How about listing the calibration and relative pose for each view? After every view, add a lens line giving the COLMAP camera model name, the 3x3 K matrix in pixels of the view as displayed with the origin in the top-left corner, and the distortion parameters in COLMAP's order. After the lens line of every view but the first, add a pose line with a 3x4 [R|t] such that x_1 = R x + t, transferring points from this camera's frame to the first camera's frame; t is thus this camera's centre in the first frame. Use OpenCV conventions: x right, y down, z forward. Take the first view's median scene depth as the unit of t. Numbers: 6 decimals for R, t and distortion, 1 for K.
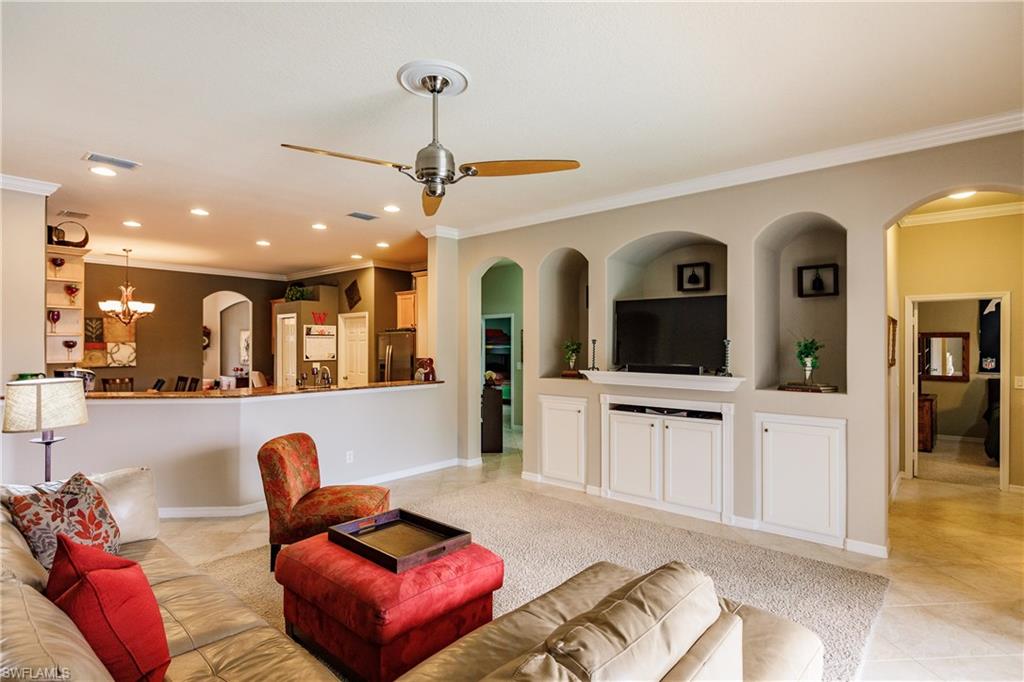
lens RADIAL K [[521.8, 0, 512.0], [0, 521.8, 341.0], [0, 0, 1]] dist [-0.002660, -0.000576]
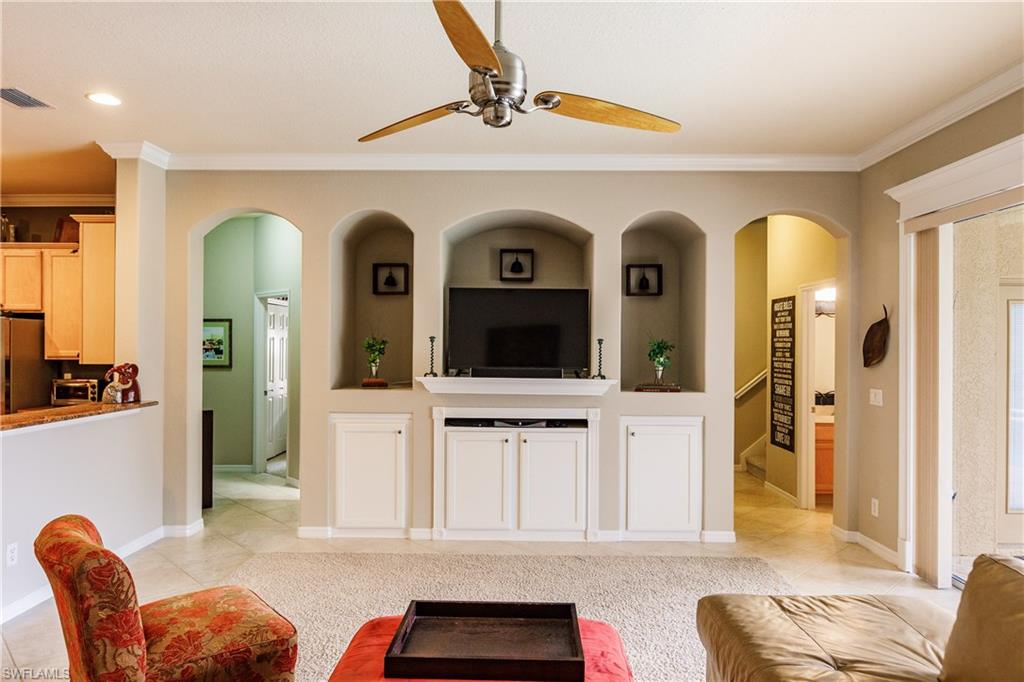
lens RADIAL K [[660.4, 0, 512.0], [0, 660.4, 341.0], [0, 0, 1]] dist [0.001296, -0.002409]
pose [[0.764225, 0.007399, 0.644907, -0.405210], [-0.010191, 0.999948, 0.000604, 0.002358], [-0.644869, -0.007034, 0.764261, 0.195377]]
